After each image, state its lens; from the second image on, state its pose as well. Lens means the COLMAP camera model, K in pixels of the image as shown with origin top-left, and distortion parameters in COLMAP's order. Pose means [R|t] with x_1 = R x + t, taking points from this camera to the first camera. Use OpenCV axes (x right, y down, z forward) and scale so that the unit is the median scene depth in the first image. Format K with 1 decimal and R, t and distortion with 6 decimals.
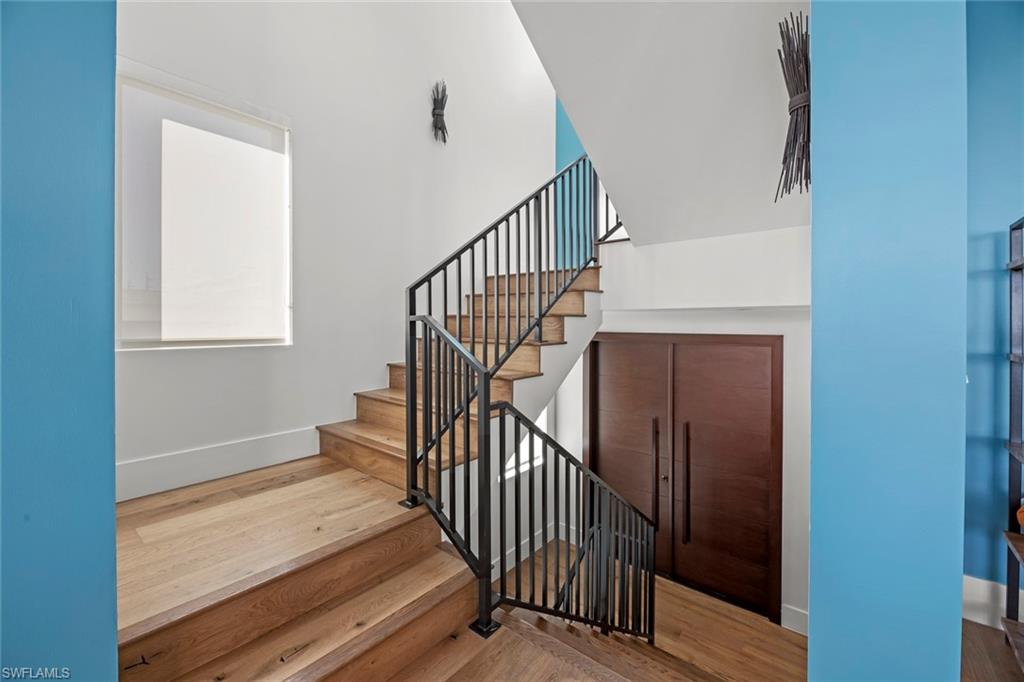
lens RADIAL K [[414.4, 0, 510.8], [0, 414.4, 327.8], [0, 0, 1]] dist [-0.001373, -0.000779]
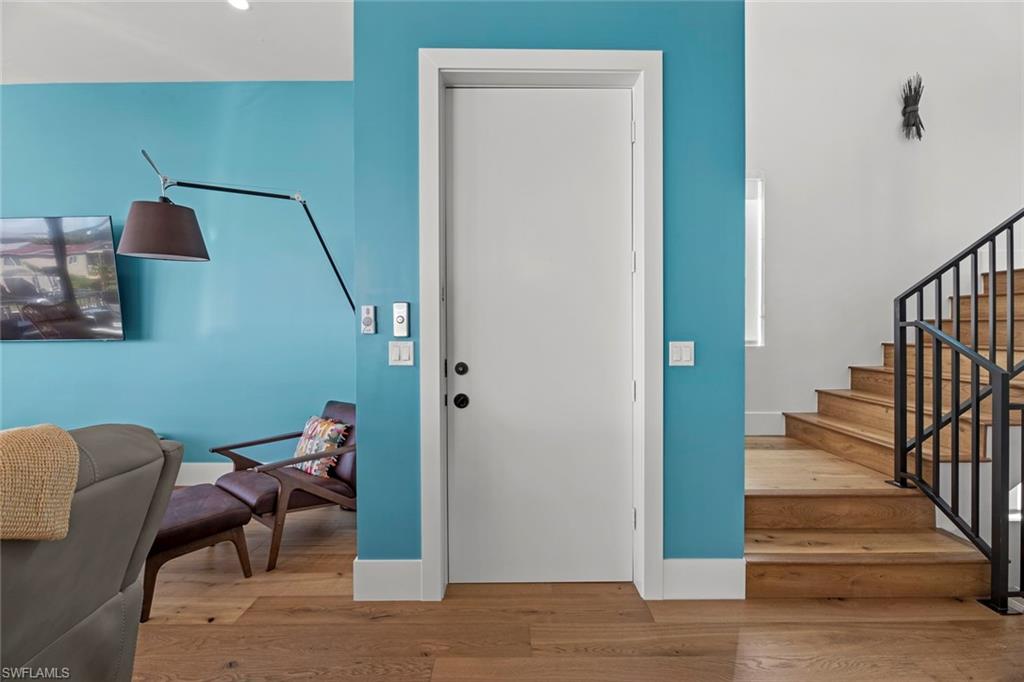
lens RADIAL K [[423.0, 0, 507.8], [0, 423.0, 333.3], [0, 0, 1]] dist [-0.001524, -0.001060]
pose [[0.642831, 0.003500, -0.766000, -0.042395], [-0.004703, 0.999989, 0.000622, 0.006363], [0.765993, 0.003202, 0.642841, -0.581319]]
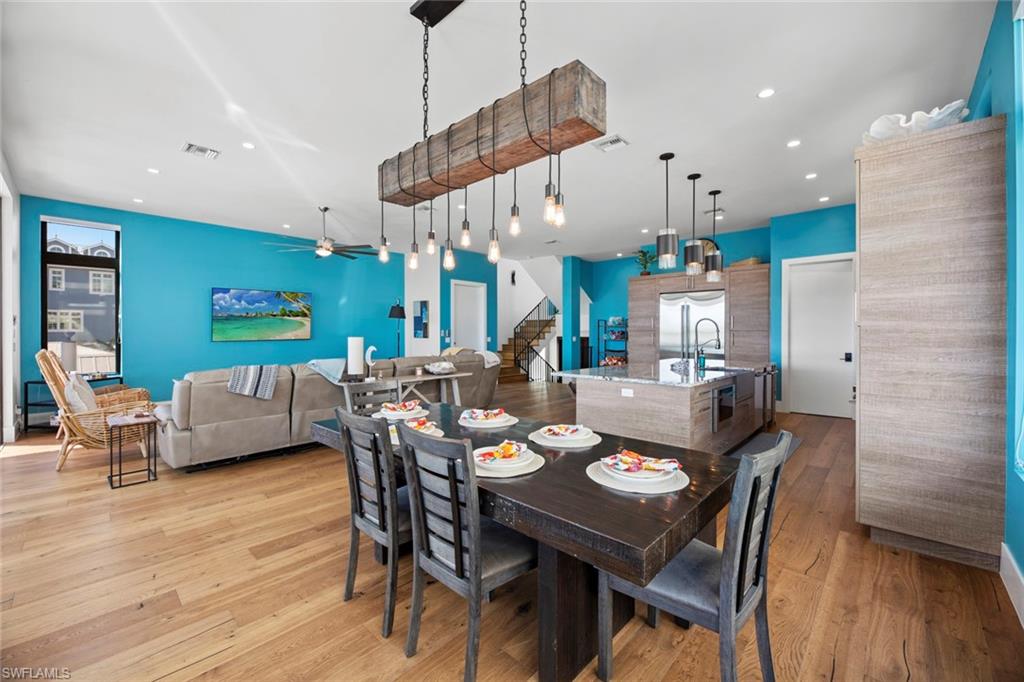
lens RADIAL K [[409.5, 0, 511.8], [0, 409.5, 336.3], [0, 0, 1]] dist [-0.000442, -0.000145]
pose [[0.998058, -0.003658, -0.062176, 0.069277], [0.003782, 0.999991, 0.001883, 0.002818], [0.062169, -0.002115, 0.998063, -4.551054]]
